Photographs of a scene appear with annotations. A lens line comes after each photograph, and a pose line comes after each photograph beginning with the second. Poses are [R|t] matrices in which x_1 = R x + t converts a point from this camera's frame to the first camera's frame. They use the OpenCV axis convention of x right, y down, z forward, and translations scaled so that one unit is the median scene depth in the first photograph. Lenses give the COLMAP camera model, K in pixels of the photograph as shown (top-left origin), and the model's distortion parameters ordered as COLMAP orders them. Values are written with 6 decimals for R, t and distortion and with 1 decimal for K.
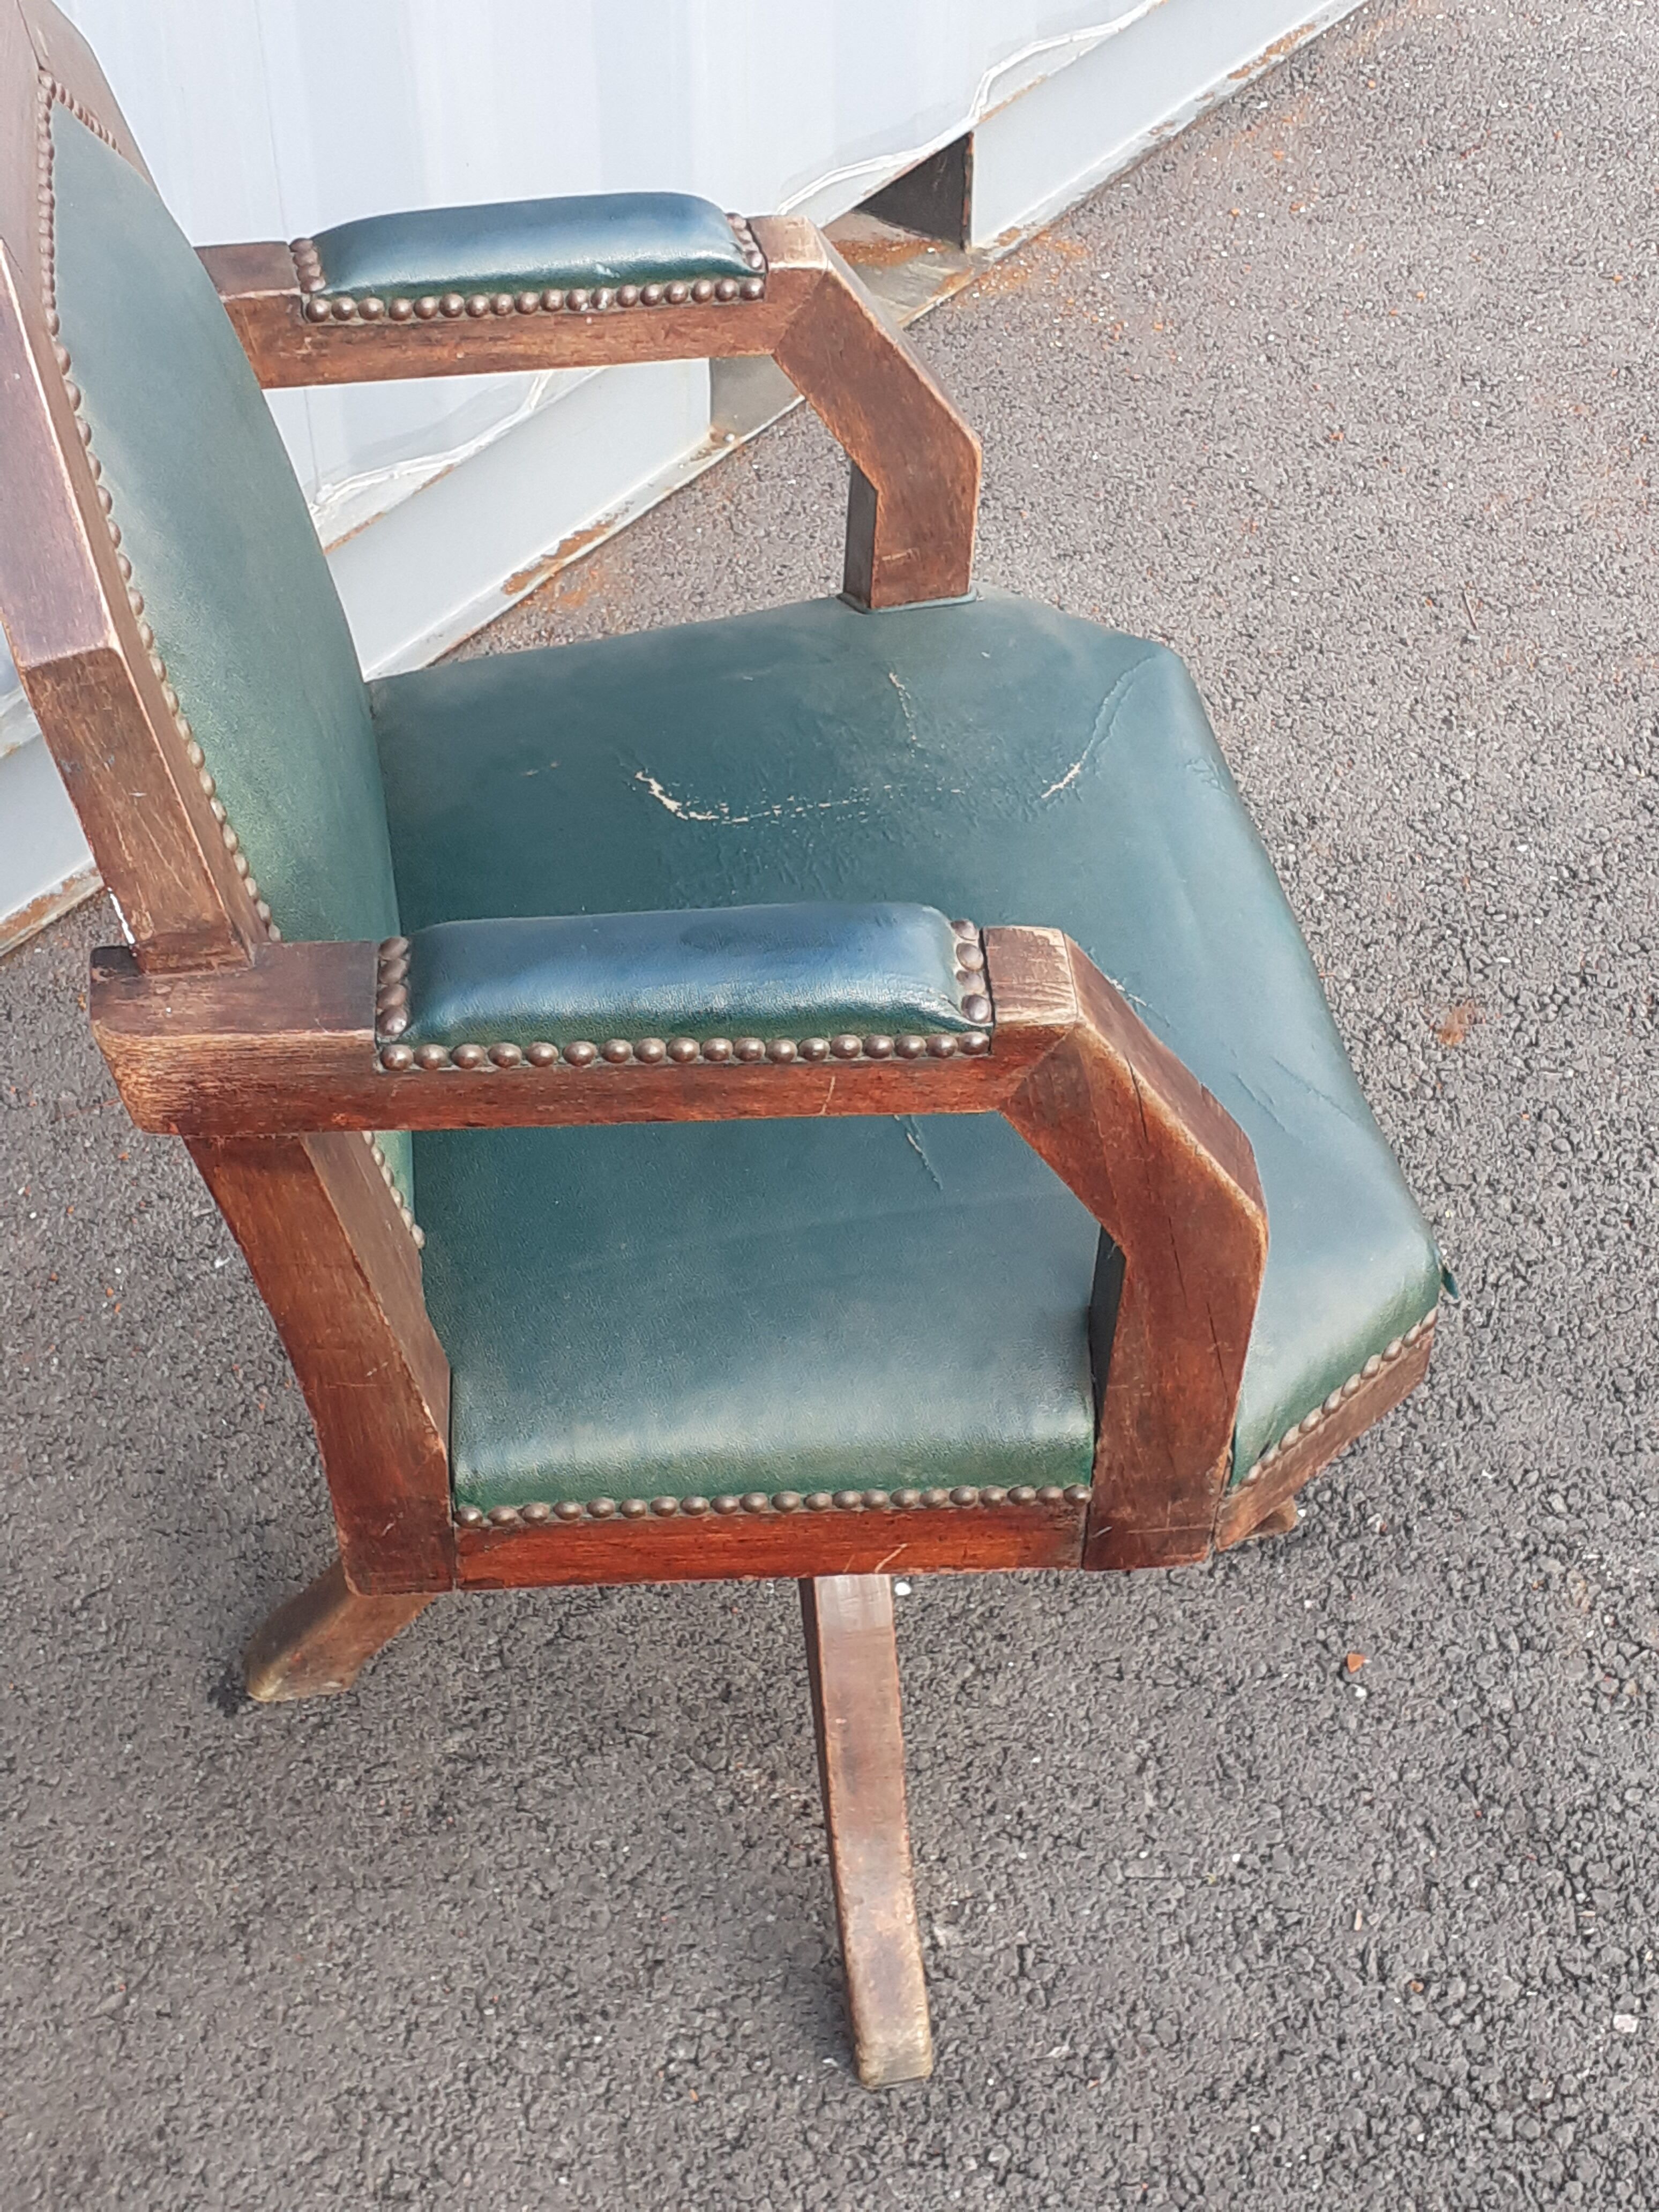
lens RADIAL K [[3208.0, 0, 829.5], [0, 3208.0, 1106.0], [0, 0, 1]] dist [0.292694, -1.031651]
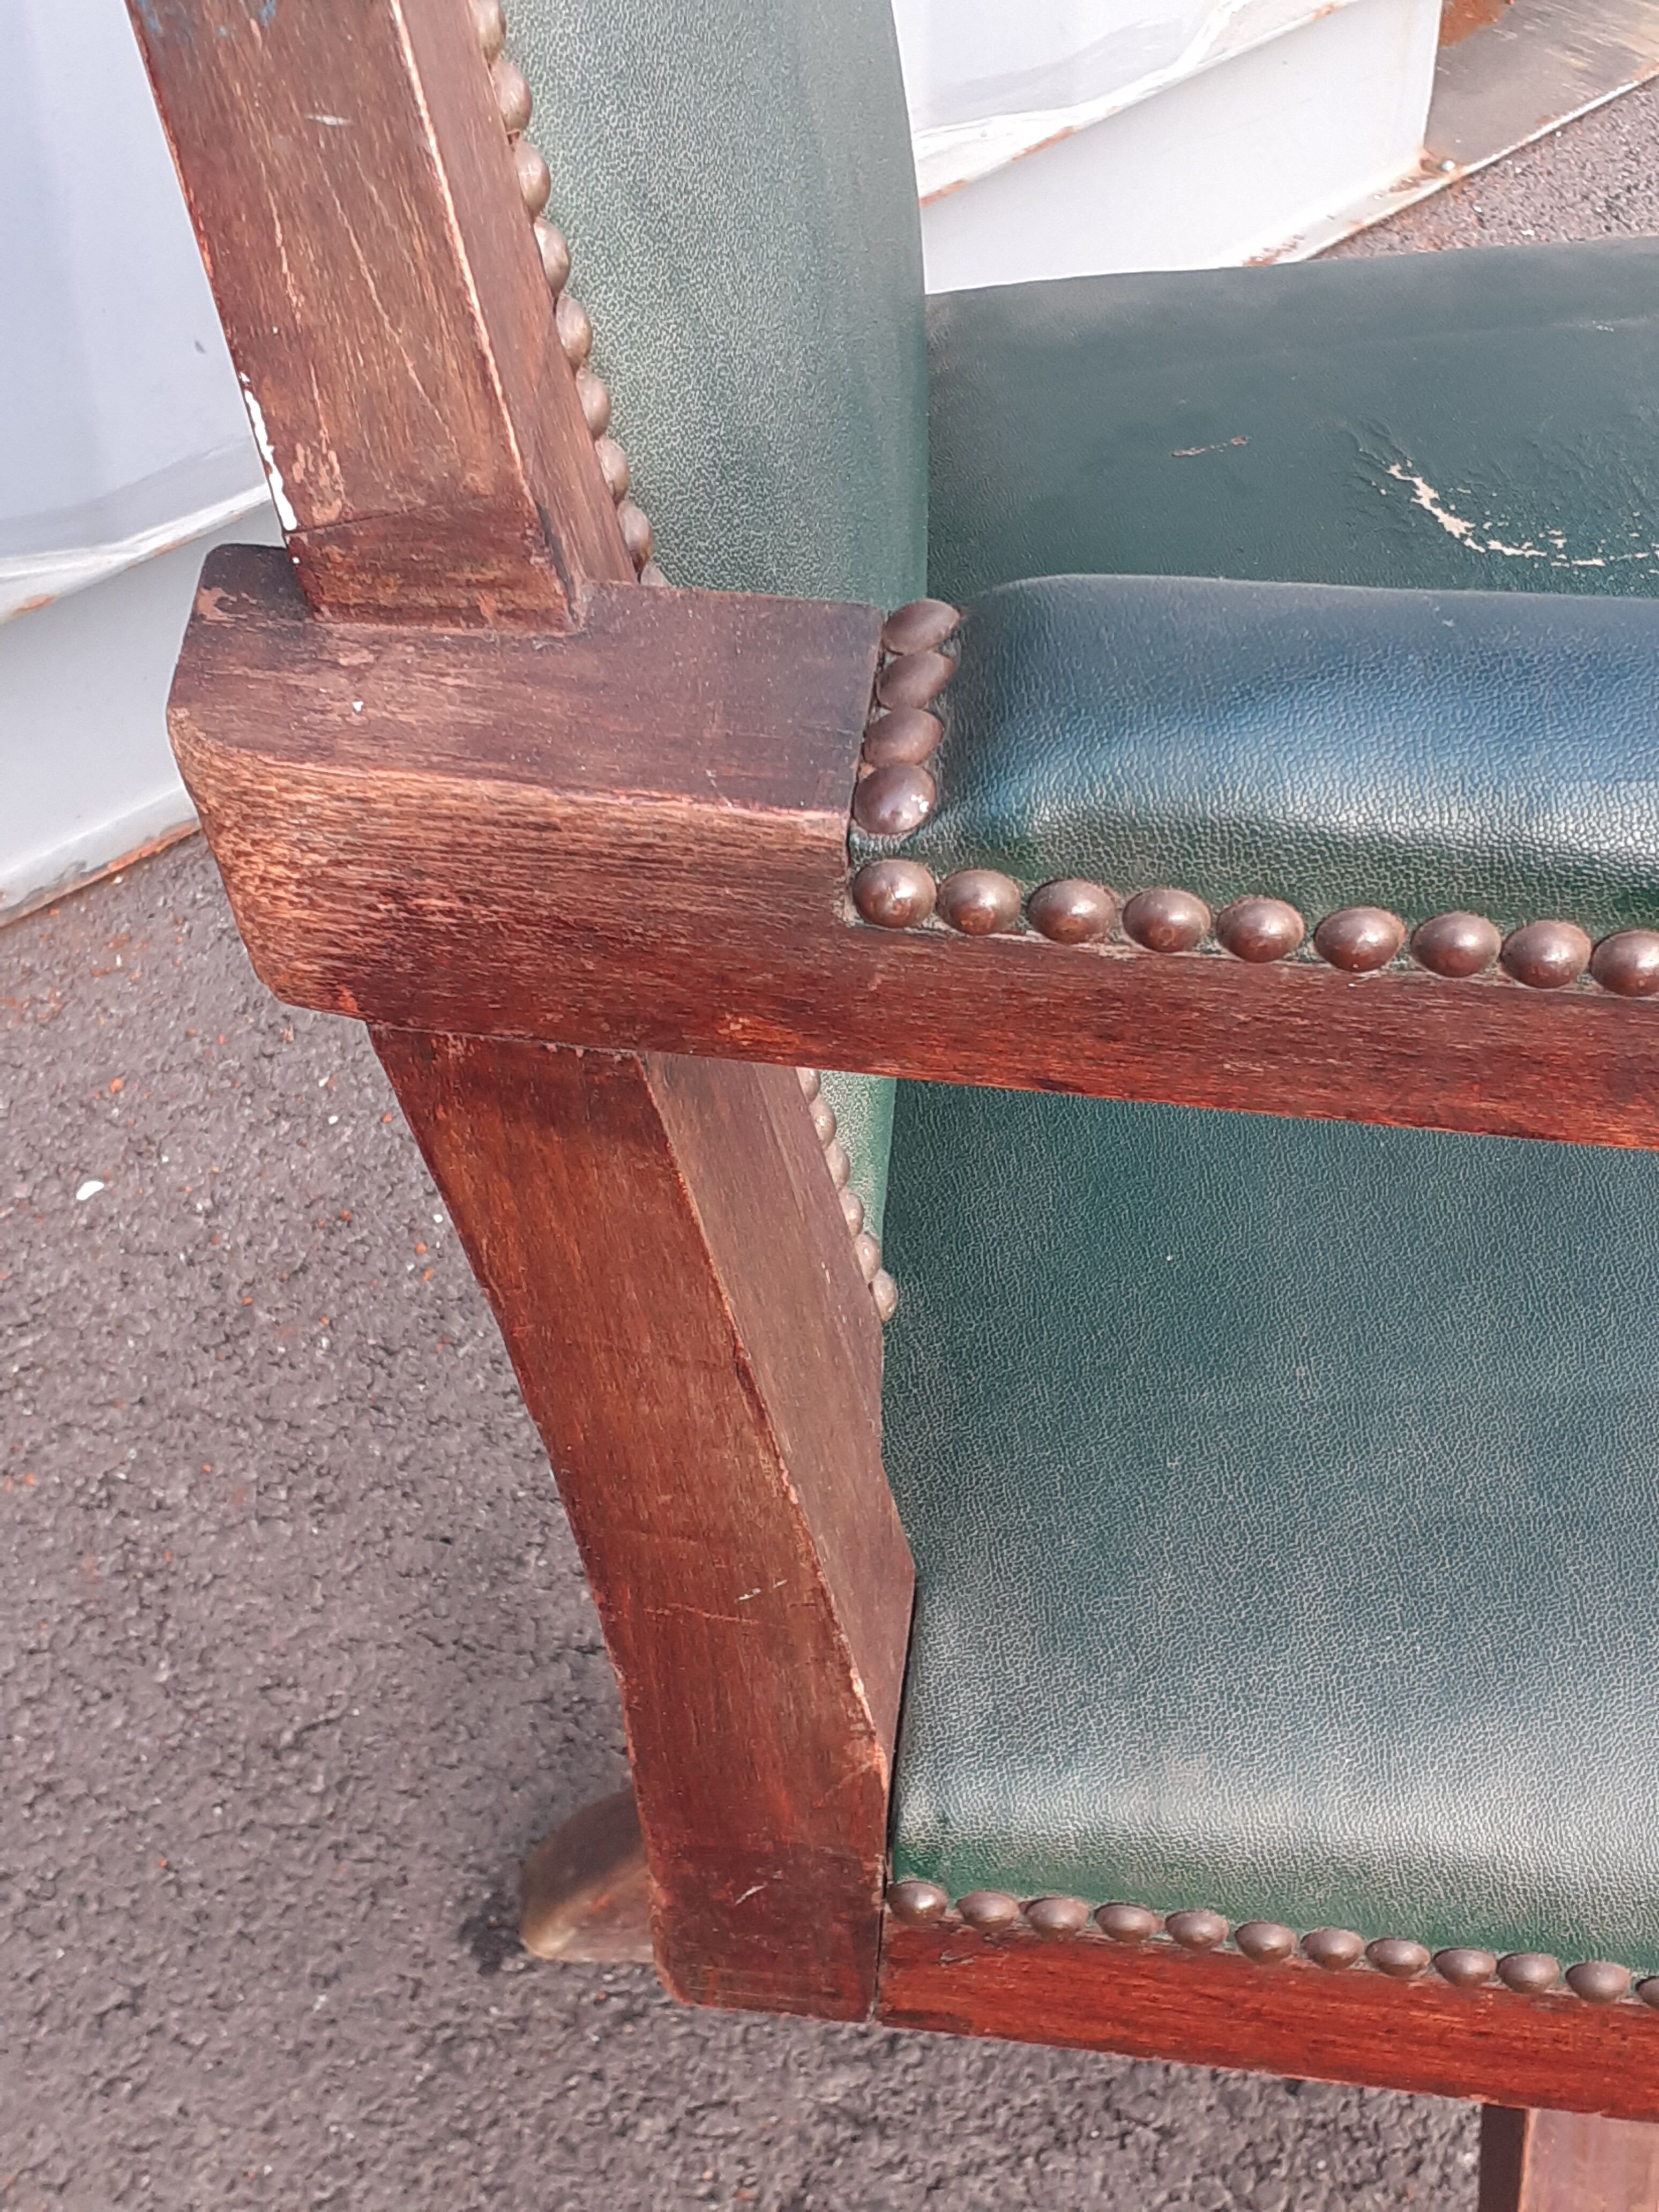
lens RADIAL K [[3311.2, 0, 844.0], [0, 3311.2, 1051.3], [0, 0, 1]] dist [0.277624, -0.950544]
pose [[0.982035, 0.127349, -0.139247, -0.053831], [-0.127710, 0.991791, 0.006372, 0.001605], [0.138916, 0.011526, 0.990237, 0.395098]]
